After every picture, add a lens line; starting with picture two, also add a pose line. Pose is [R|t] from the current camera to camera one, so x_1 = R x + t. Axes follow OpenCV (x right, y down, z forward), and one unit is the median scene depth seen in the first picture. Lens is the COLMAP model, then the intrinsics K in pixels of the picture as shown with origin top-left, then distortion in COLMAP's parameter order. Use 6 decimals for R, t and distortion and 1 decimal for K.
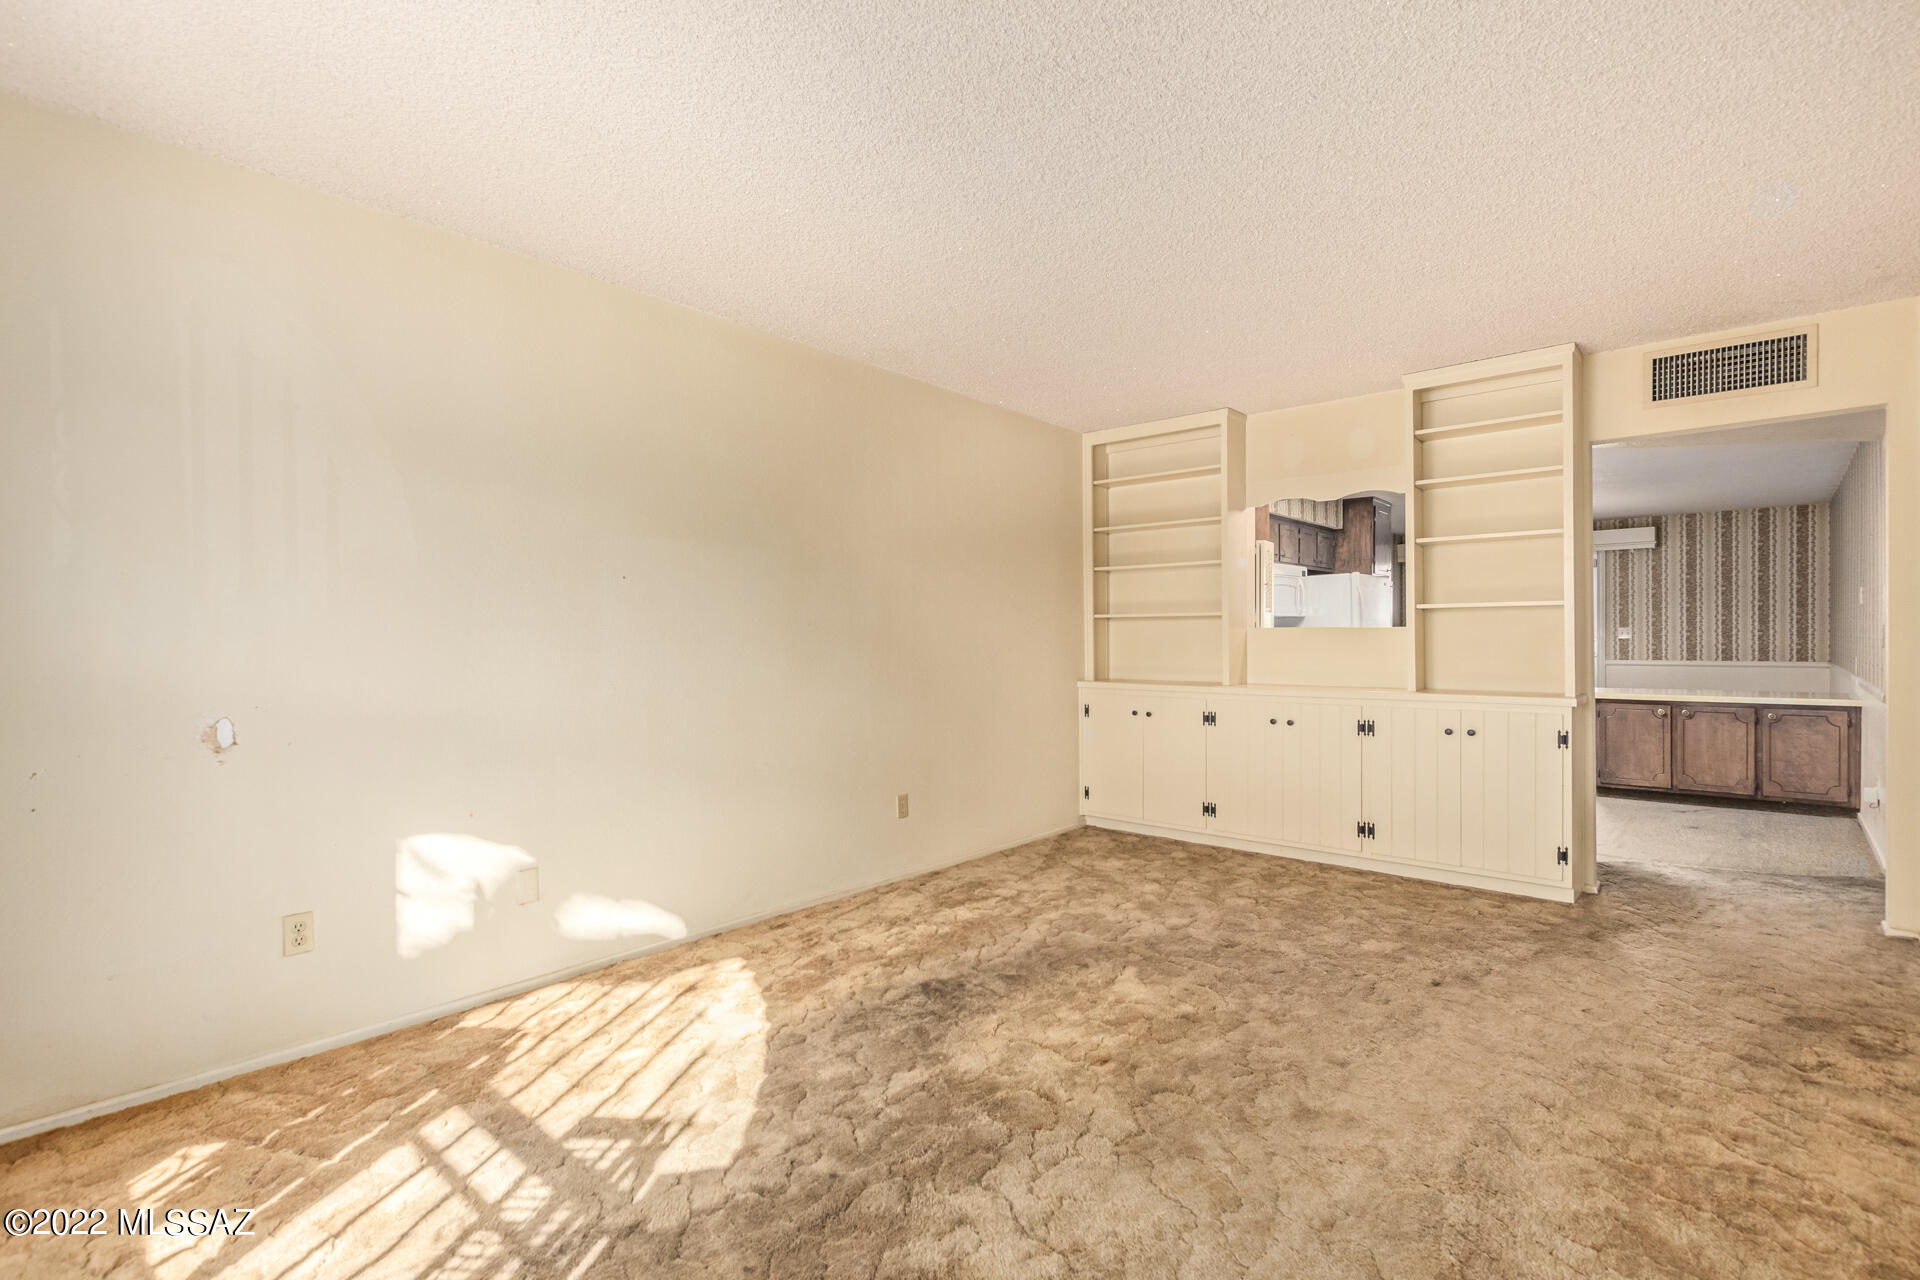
lens RADIAL K [[885.4, 0, 950.2], [0, 885.4, 645.9], [0, 0, 1]] dist [-0.002649, -0.000591]
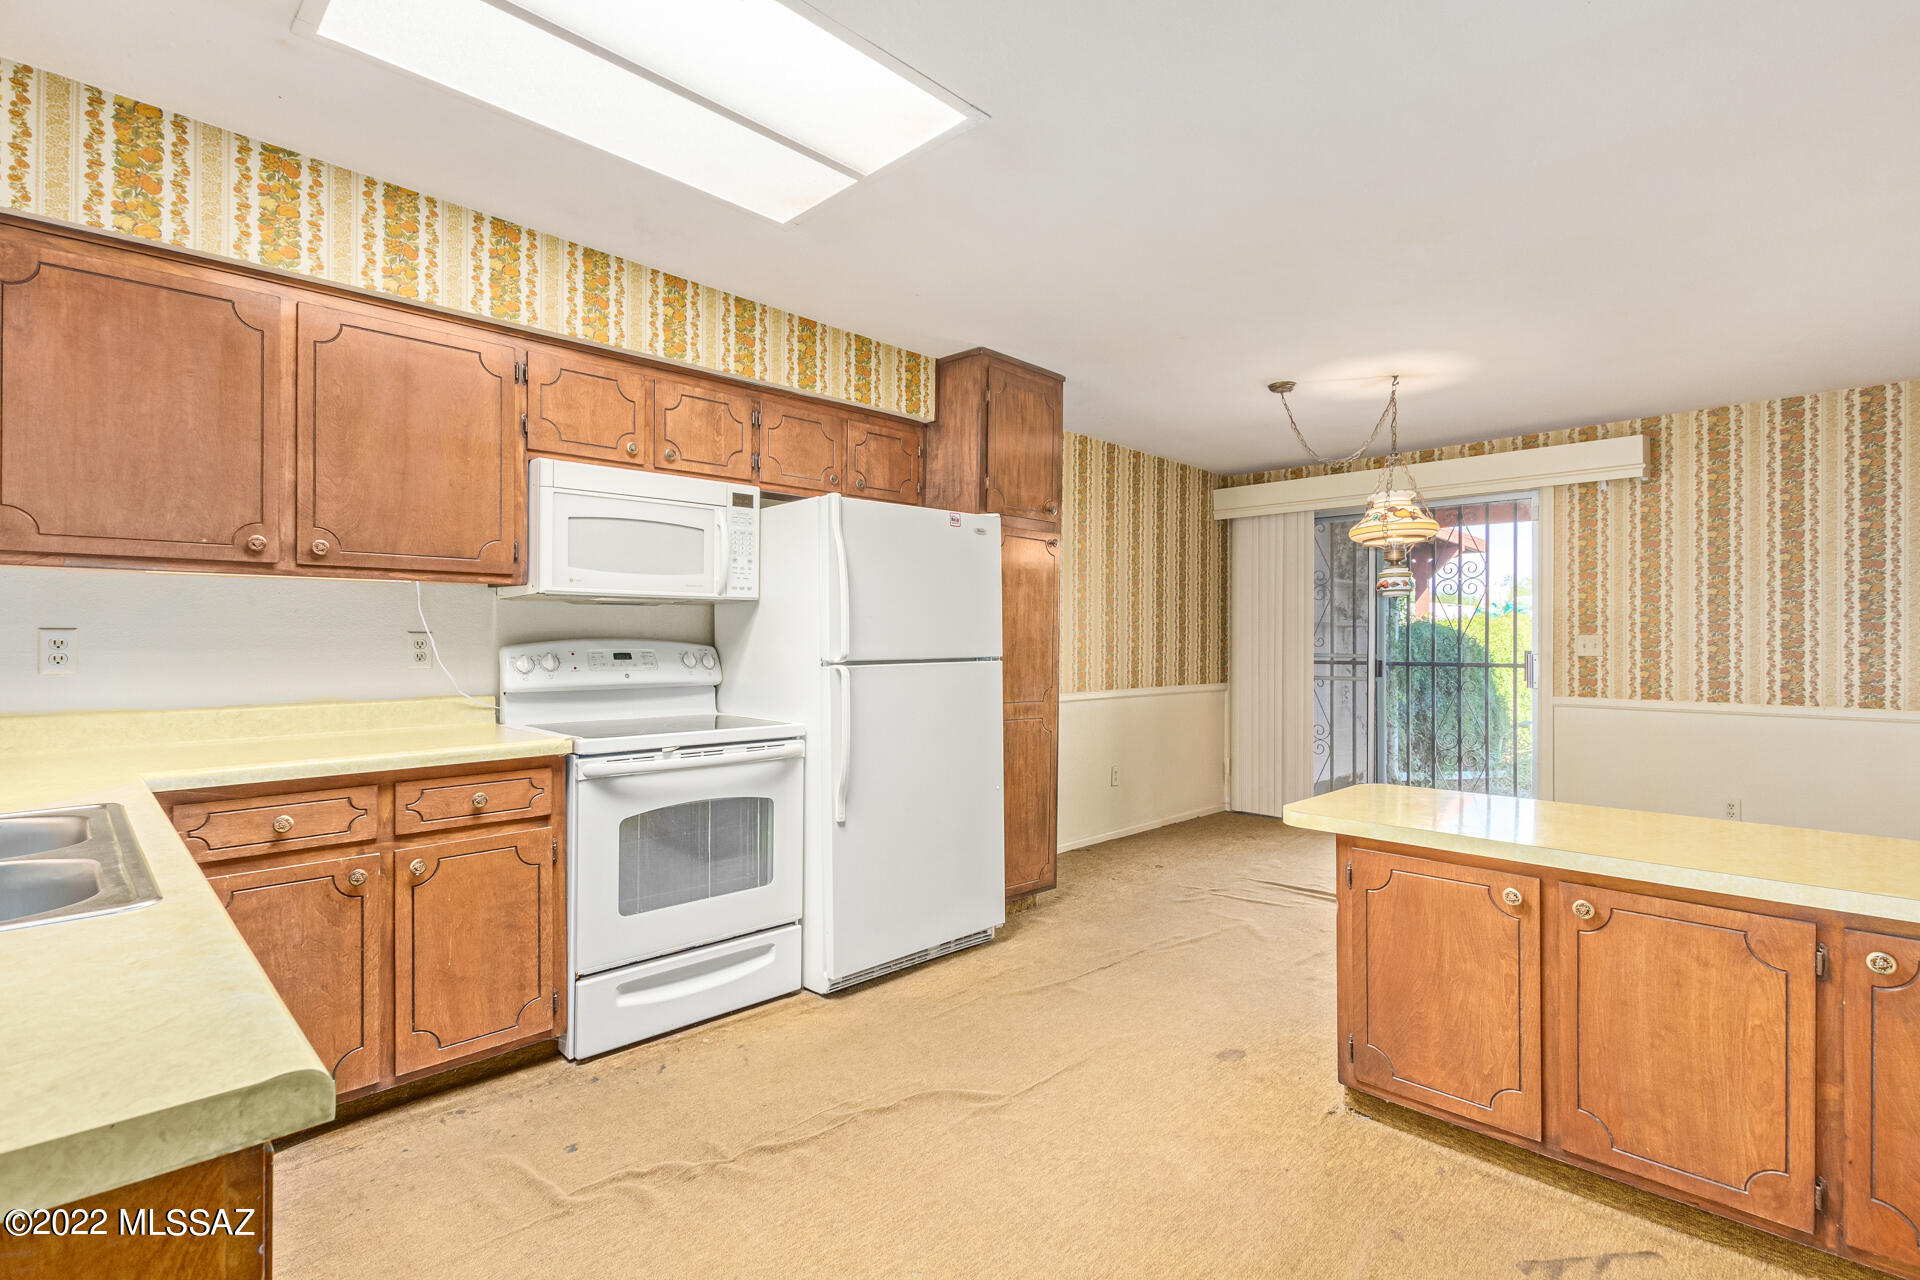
lens RADIAL K [[885.4, 0, 969.8], [0, 885.4, 635.8], [0, 0, 1]] dist [-0.002649, -0.000591]
pose [[0.998037, 0.012209, -0.061425, 0.461762], [-0.013120, 0.999810, -0.014450, -0.008450], [0.061237, 0.015227, 0.998007, 0.492104]]
